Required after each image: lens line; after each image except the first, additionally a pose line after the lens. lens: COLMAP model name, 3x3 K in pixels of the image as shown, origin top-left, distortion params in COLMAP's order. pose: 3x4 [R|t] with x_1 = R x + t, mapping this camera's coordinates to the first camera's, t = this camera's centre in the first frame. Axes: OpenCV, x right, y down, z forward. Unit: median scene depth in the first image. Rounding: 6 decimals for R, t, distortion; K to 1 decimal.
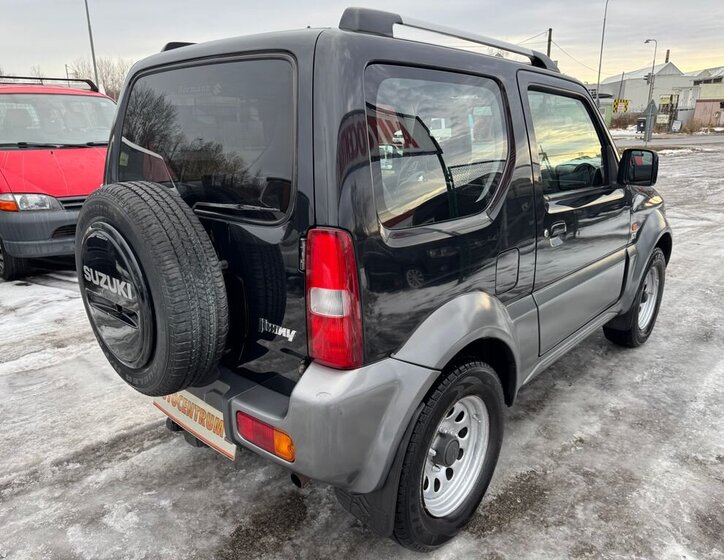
lens RADIAL K [[520.7, 0, 362.0], [0, 520.7, 280.0], [0, 0, 1]] dist [0.004796, 0.000633]
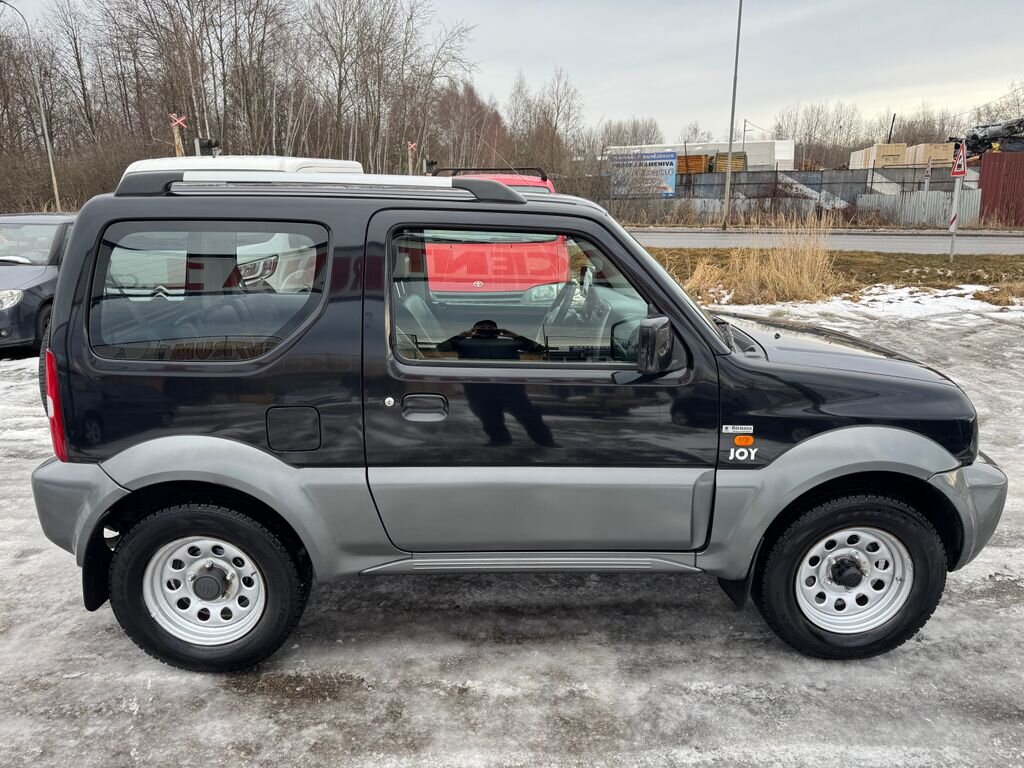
lens RADIAL K [[722.5, 0, 512.0], [0, 722.5, 384.0], [0, 0, 1]] dist [0.003789, -0.005222]
pose [[0.691504, 0.188104, -0.697452, 0.992875], [-0.208315, 0.976411, 0.056801, -0.166438], [0.691685, 0.106012, 0.714377, 0.251268]]
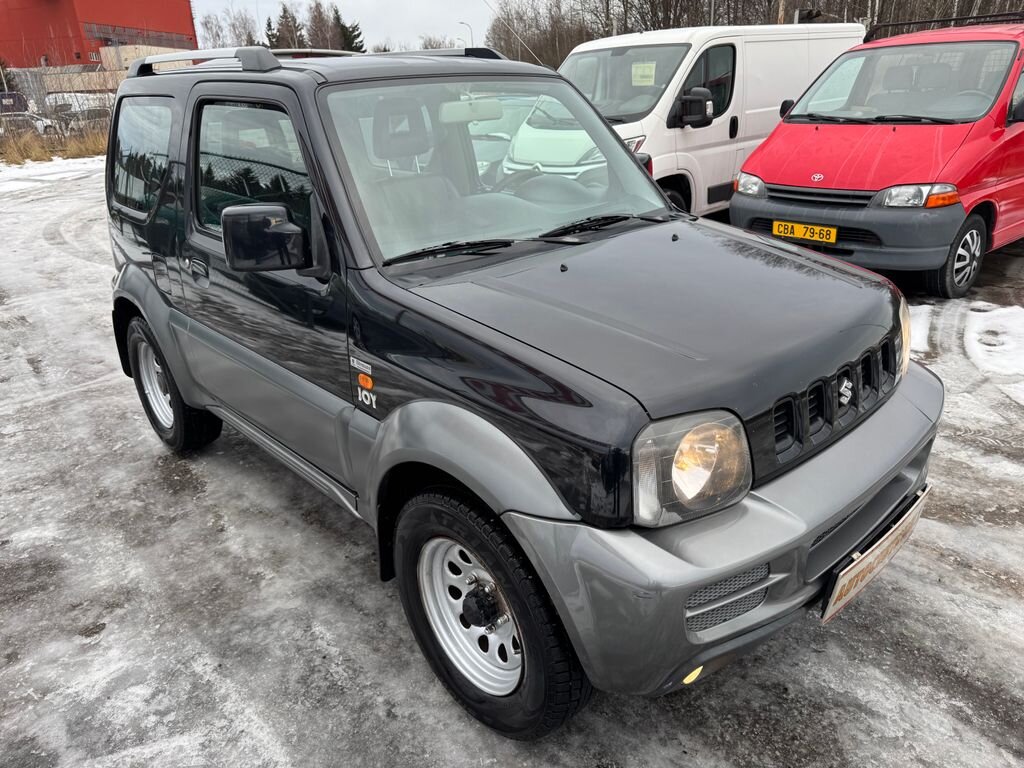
lens RADIAL K [[722.5, 0, 512.0], [0, 722.5, 384.0], [0, 0, 1]] dist [0.003789, -0.005222]
pose [[-0.076553, 0.386350, -0.919170, 1.224233], [-0.256256, 0.883284, 0.392609, -0.422027], [0.963573, 0.265598, 0.031386, 1.221152]]
